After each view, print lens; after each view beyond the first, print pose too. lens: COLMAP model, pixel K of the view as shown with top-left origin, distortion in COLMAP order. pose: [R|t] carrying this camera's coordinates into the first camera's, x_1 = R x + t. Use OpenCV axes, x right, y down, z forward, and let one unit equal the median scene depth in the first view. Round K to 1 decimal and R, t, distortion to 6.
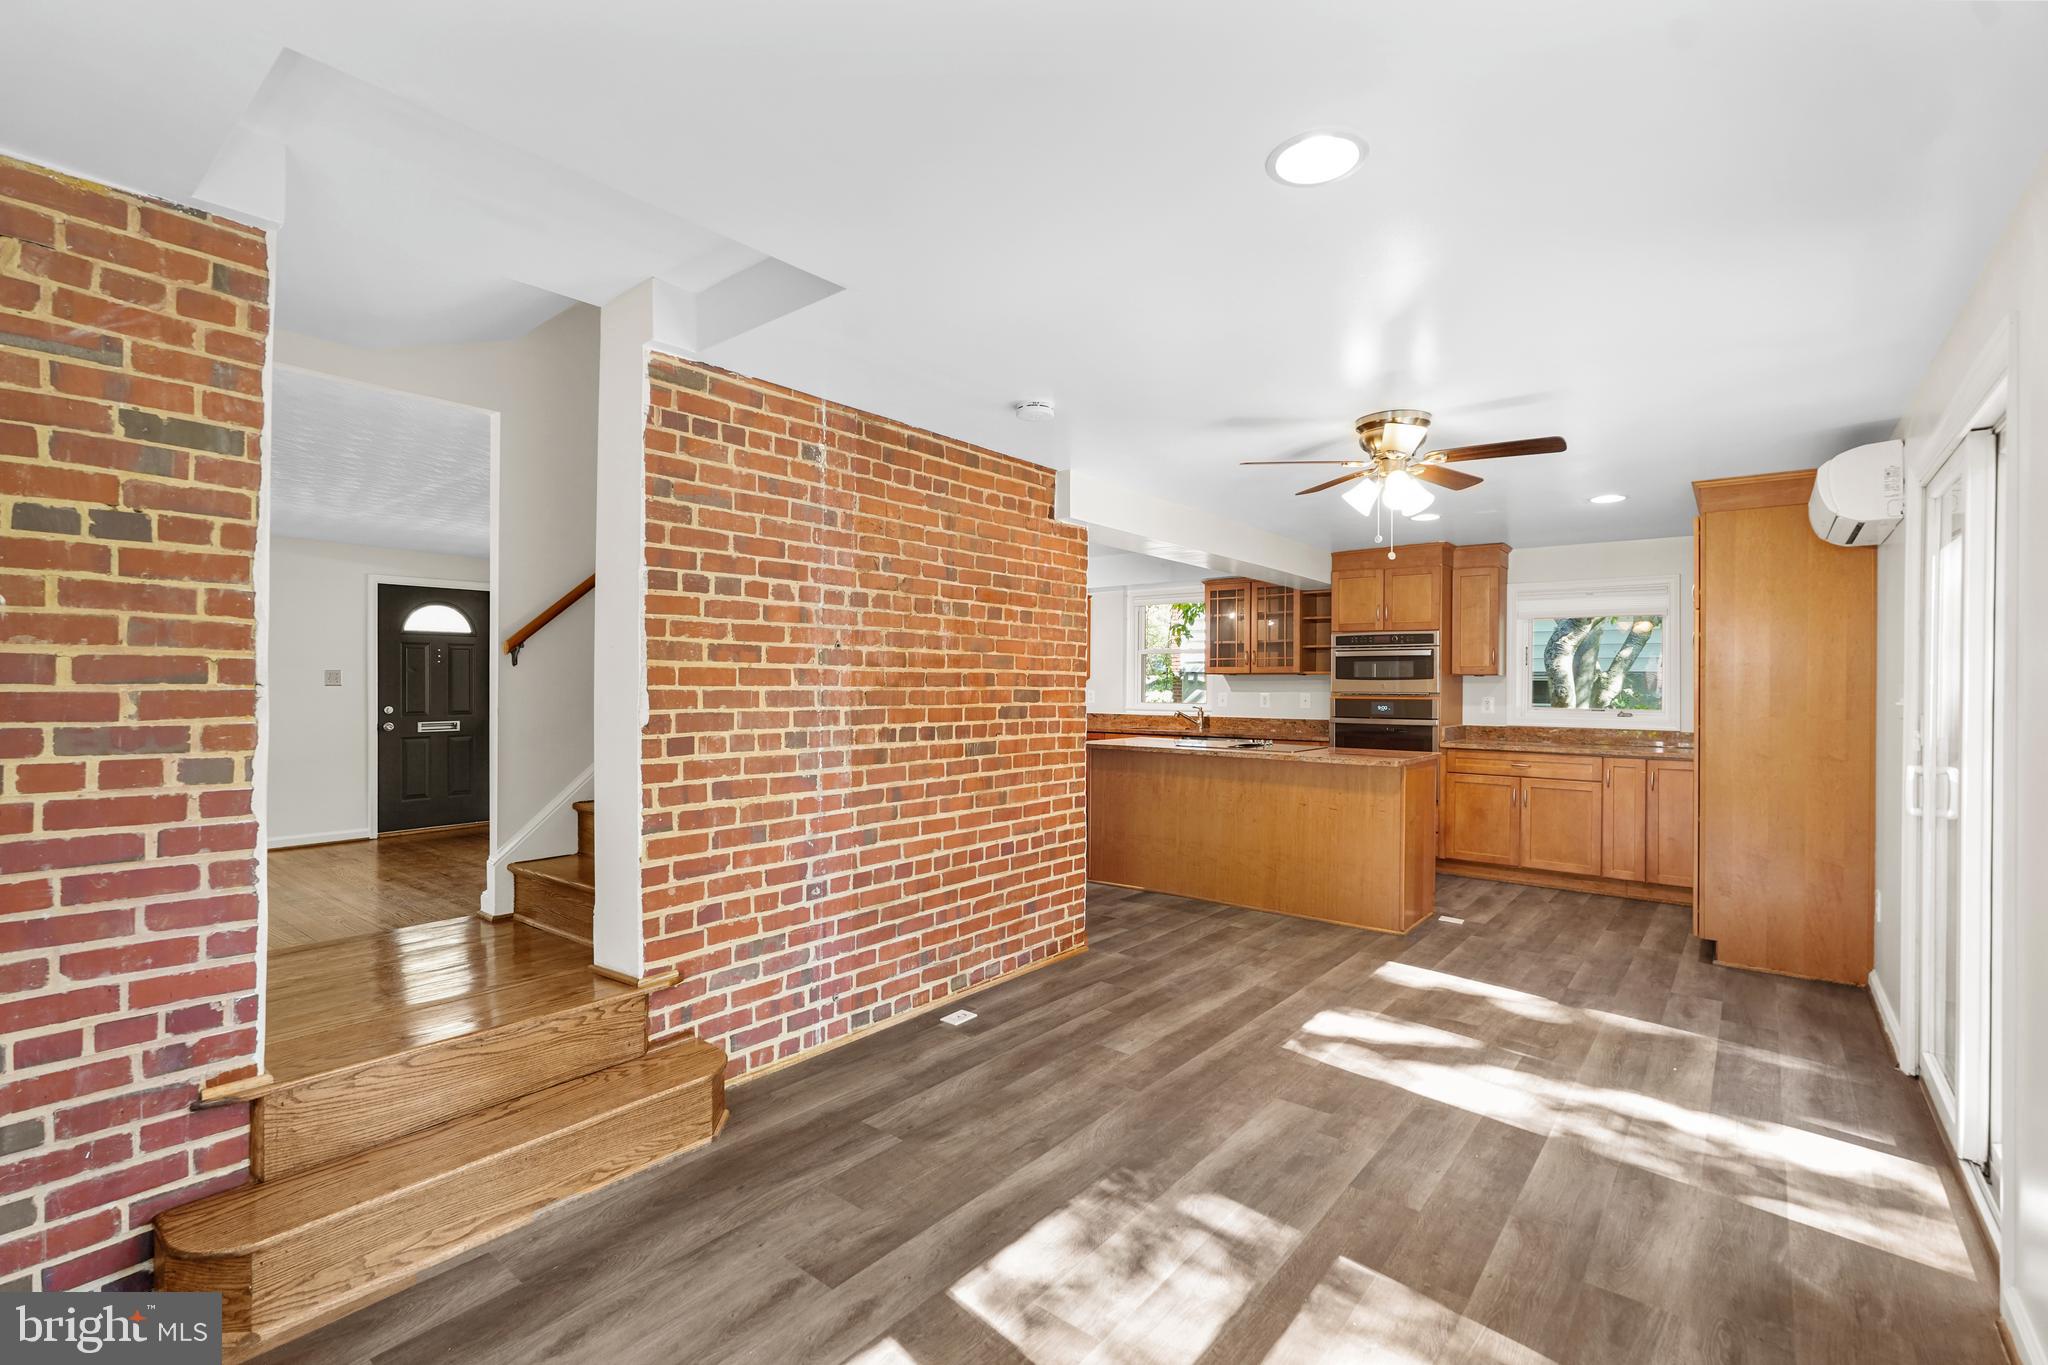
lens RADIAL K [[910.5, 0, 1033.6], [0, 910.5, 683.6], [0, 0, 1]] dist [-0.013839, 0.006985]
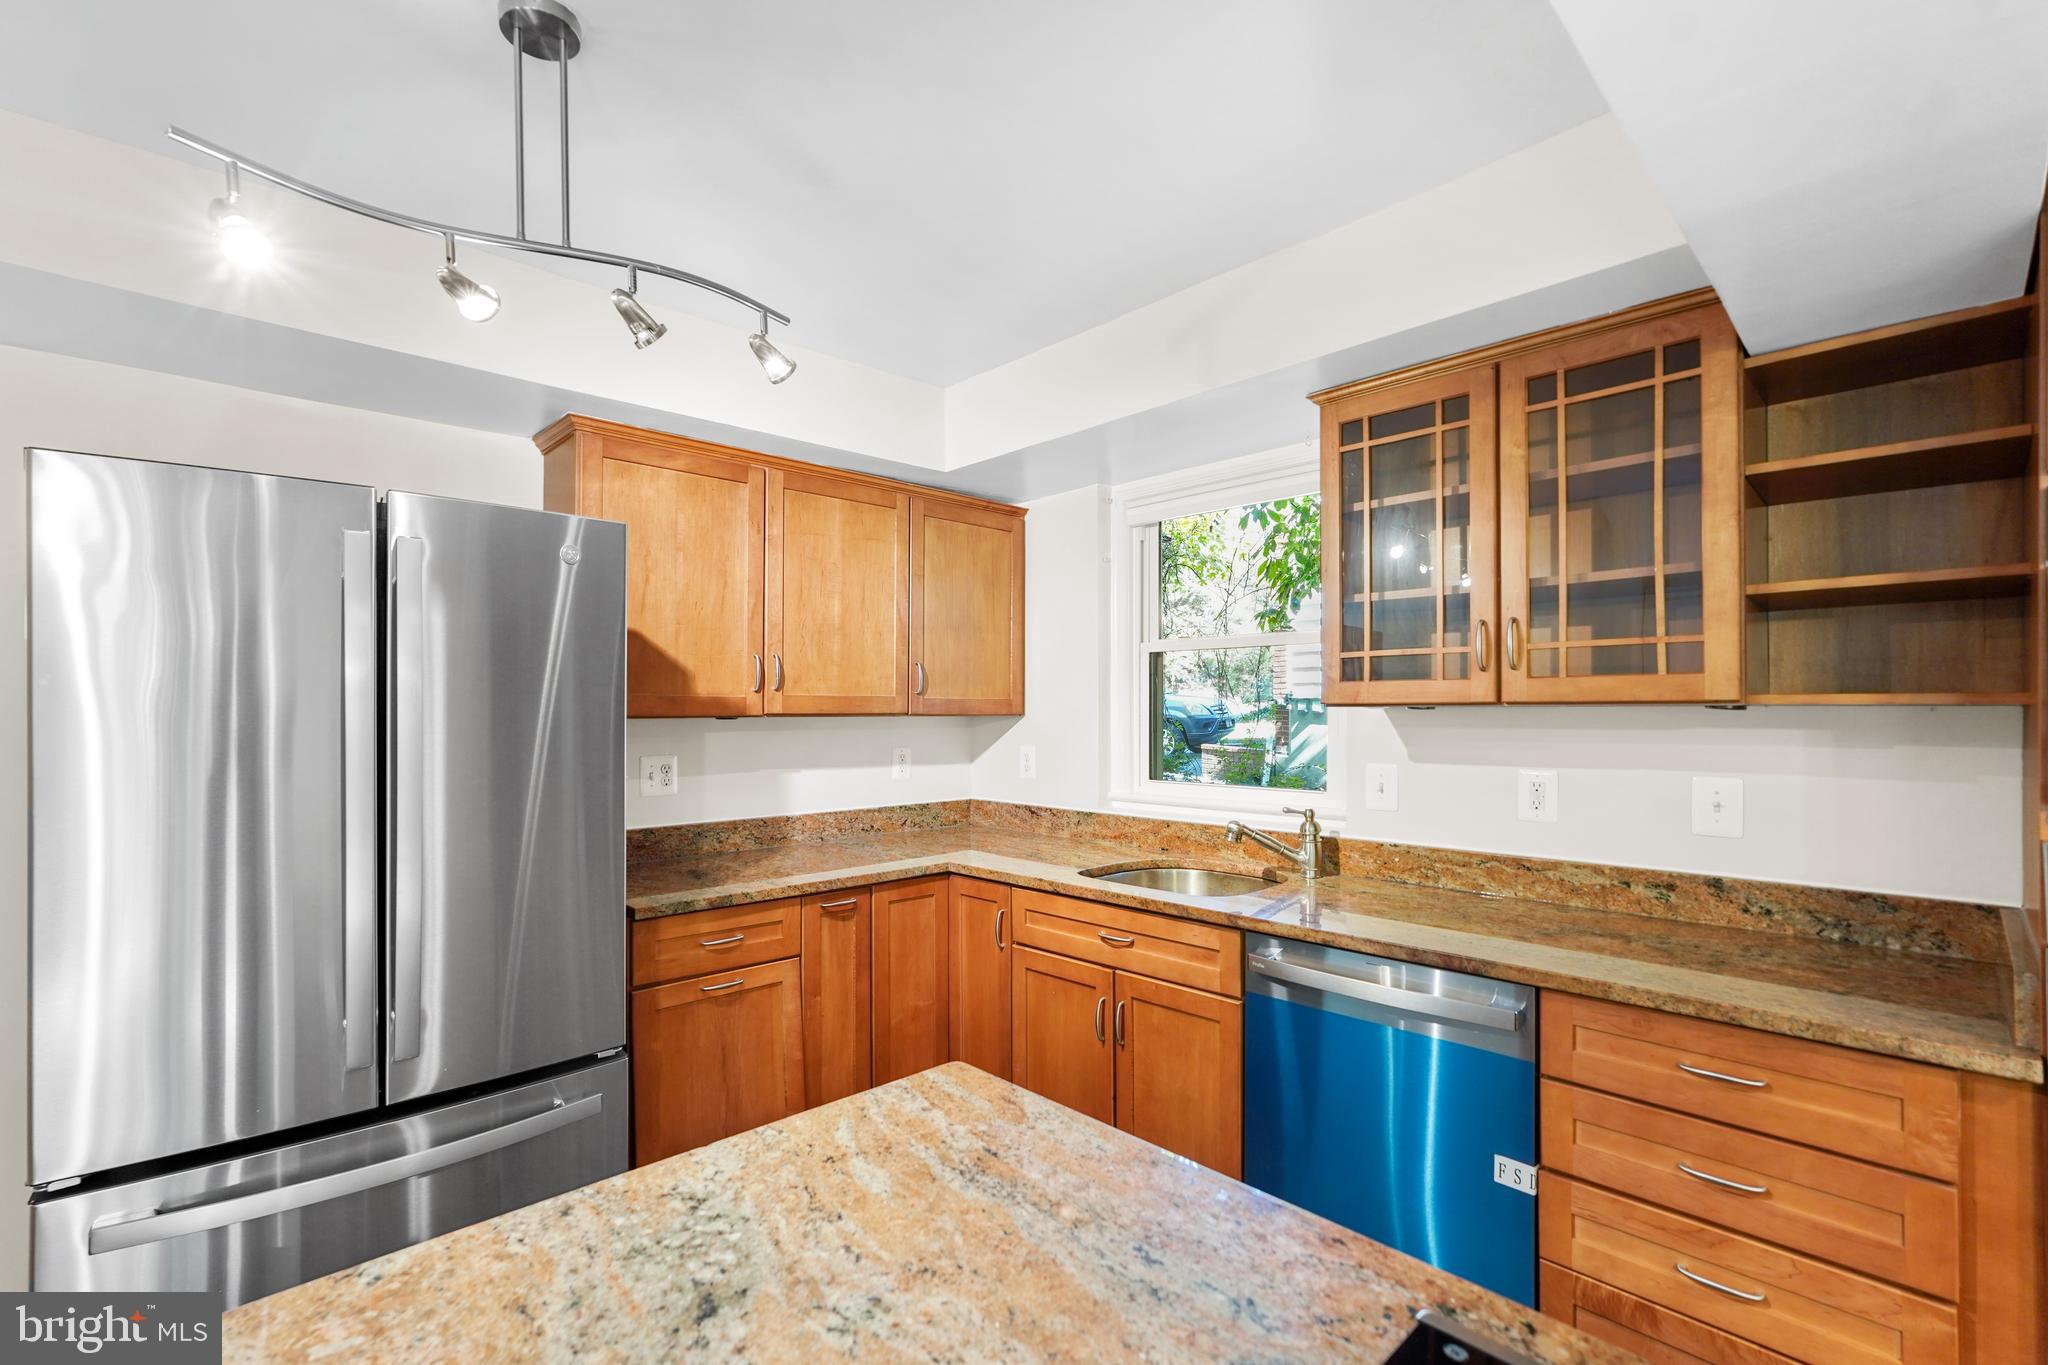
lens RADIAL K [[910.5, 0, 1031.0], [0, 910.5, 704.2], [0, 0, 1]] dist [-0.013839, 0.006985]
pose [[0.992221, -0.006876, -0.124302, 0.256244], [0.006074, 0.999958, -0.006825, -0.019005], [0.124344, 0.006017, 0.992221, 1.361497]]
